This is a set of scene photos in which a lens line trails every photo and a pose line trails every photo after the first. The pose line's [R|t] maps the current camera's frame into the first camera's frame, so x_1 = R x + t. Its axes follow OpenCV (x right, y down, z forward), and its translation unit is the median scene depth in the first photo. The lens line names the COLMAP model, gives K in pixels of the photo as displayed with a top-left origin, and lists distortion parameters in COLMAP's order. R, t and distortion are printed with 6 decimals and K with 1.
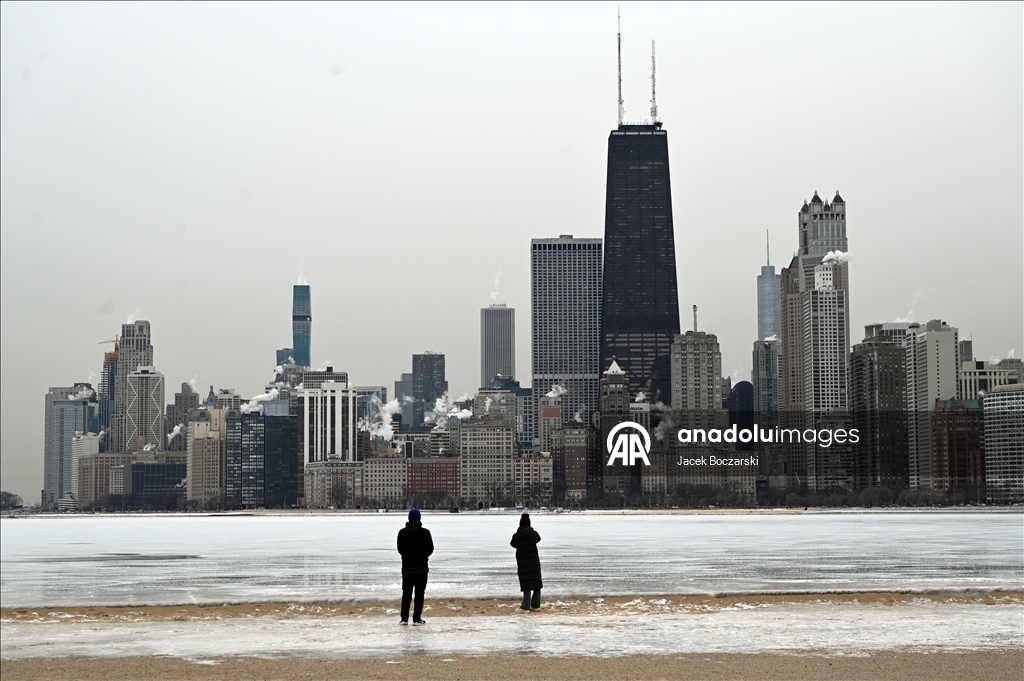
lens RADIAL K [[1784.4, 0, 509.7], [0, 1784.4, 361.1], [0, 0, 1]] dist [0.000772, 0.011816]
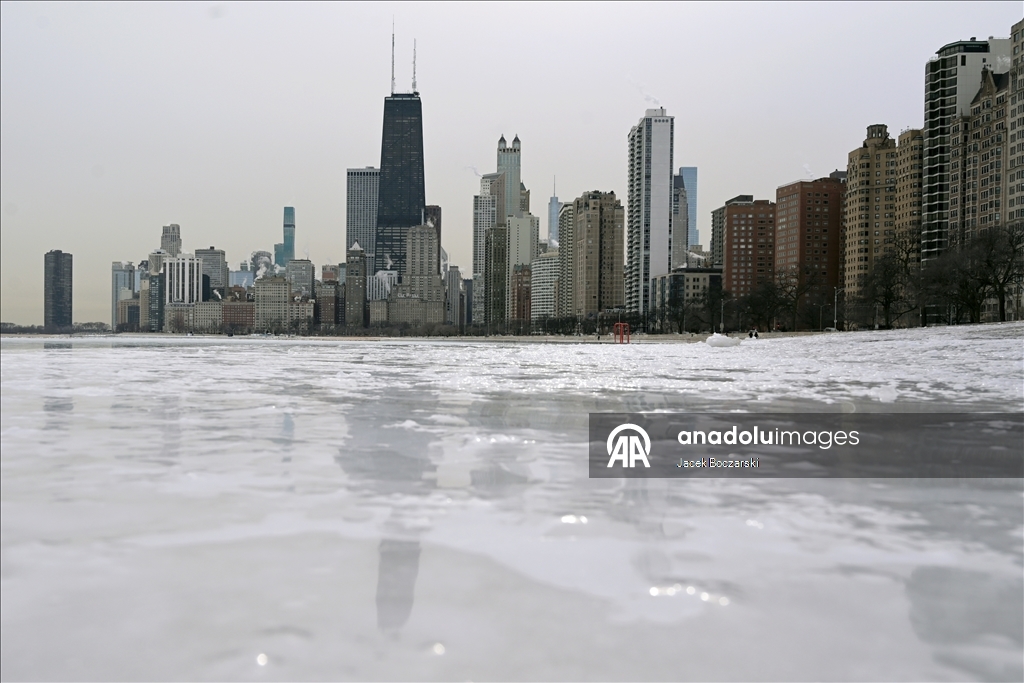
lens RADIAL K [[942.2, 0, 432.6], [0, 942.2, 362.1], [0, 0, 1]] dist [-0.009933, -0.004203]
pose [[0.997339, 0.020769, -0.069883, 0.174522], [-0.013175, 0.994125, 0.107431, 0.014284], [0.071703, -0.106224, 0.991754, 0.168732]]
